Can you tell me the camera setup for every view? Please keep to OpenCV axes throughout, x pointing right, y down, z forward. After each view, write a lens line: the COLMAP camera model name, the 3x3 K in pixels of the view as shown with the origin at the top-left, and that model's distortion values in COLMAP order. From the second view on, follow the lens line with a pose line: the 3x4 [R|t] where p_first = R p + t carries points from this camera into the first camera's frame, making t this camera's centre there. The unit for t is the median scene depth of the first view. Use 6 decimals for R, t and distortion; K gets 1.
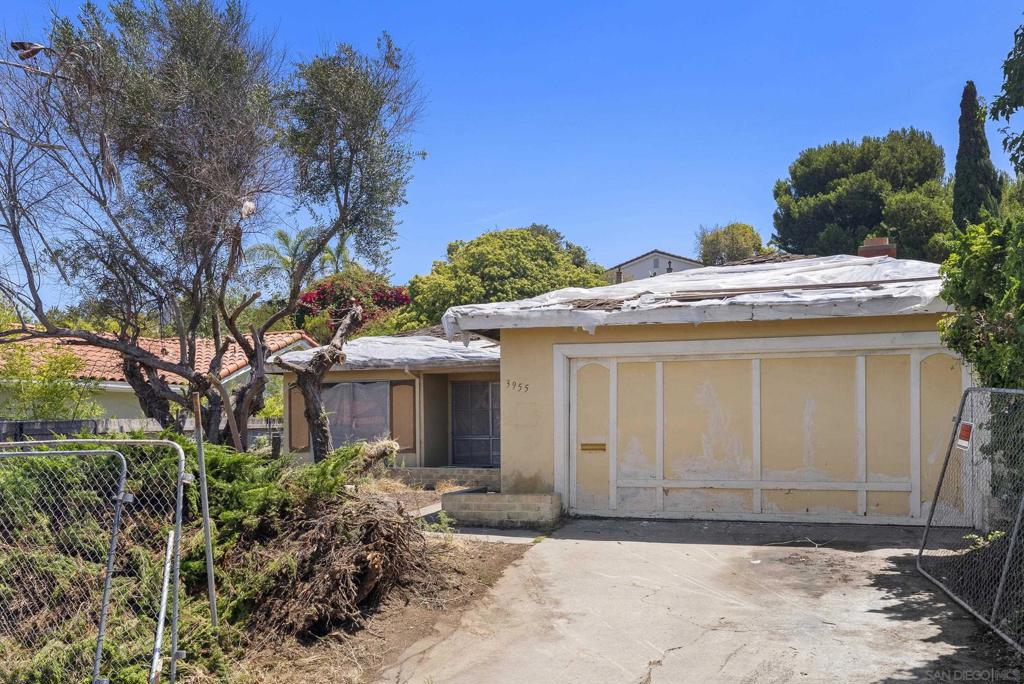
lens RADIAL K [[960.4, 0, 512.0], [0, 960.4, 342.0], [0, 0, 1]] dist [-0.071232, 0.002097]
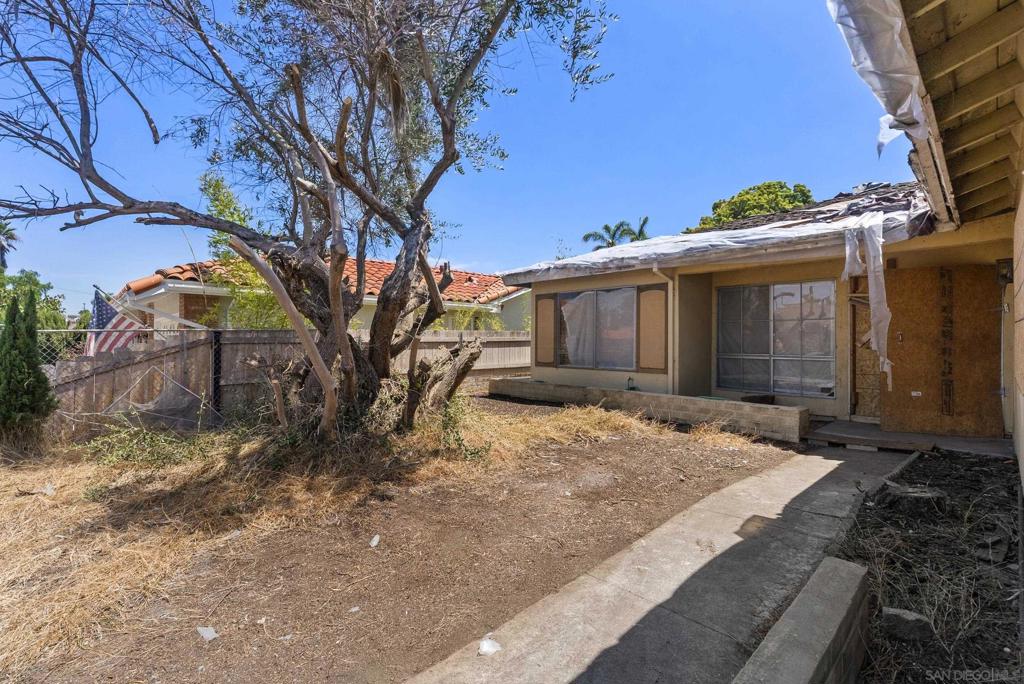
lens RADIAL K [[463.3, 0, 513.0], [0, 463.3, 337.1], [0, 0, 1]] dist [-0.004534, 0.000300]
pose [[0.890950, 0.015460, -0.453837, -0.040074], [0.022058, 0.996767, 0.077257, 0.051741], [0.453565, -0.078843, 0.887729, 0.595053]]
